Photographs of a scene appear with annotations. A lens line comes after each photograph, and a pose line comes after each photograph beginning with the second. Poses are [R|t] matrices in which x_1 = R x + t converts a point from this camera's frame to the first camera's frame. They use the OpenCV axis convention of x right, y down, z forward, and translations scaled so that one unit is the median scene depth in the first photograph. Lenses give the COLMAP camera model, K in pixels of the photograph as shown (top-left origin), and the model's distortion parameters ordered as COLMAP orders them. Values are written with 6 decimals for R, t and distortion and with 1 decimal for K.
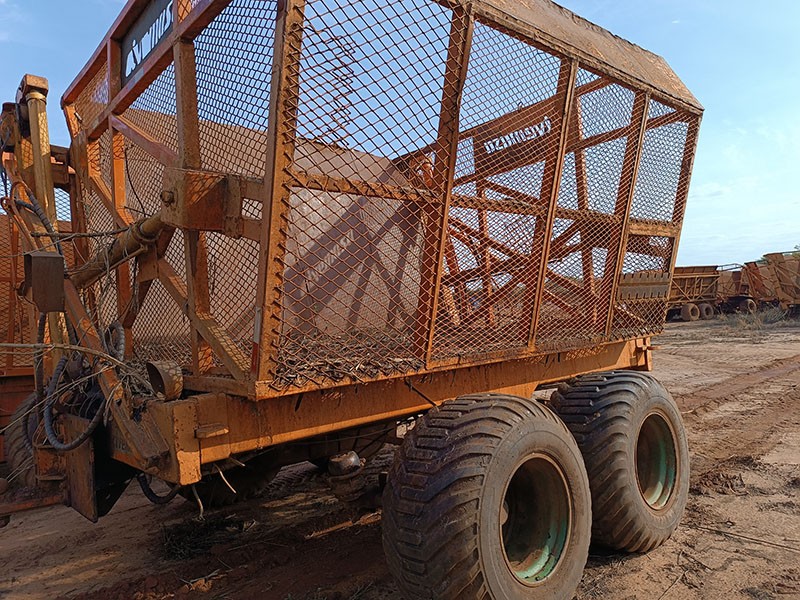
lens RADIAL K [[557.5, 0, 398.9], [0, 557.5, 295.9], [0, 0, 1]] dist [0.003738, -0.022305]
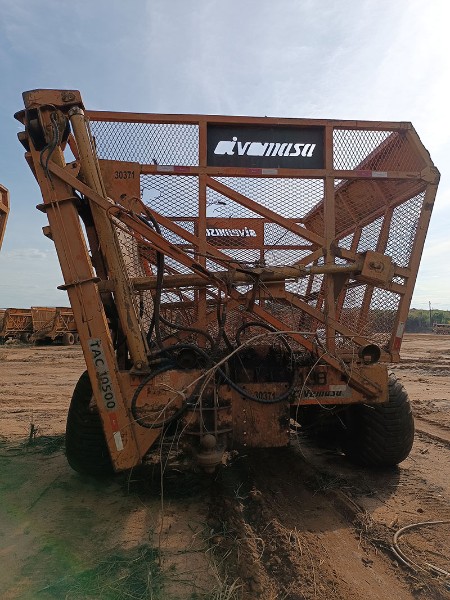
lens RADIAL K [[418.1, 0, 225.0], [0, 418.1, 300.0], [0, 0, 1]] dist [0.003738, -0.022305]
pose [[0.623339, 0.095036, 0.776155, -1.001903], [-0.044578, 0.995292, -0.086067, 0.055996], [-0.780680, 0.019050, 0.624641, 0.213890]]
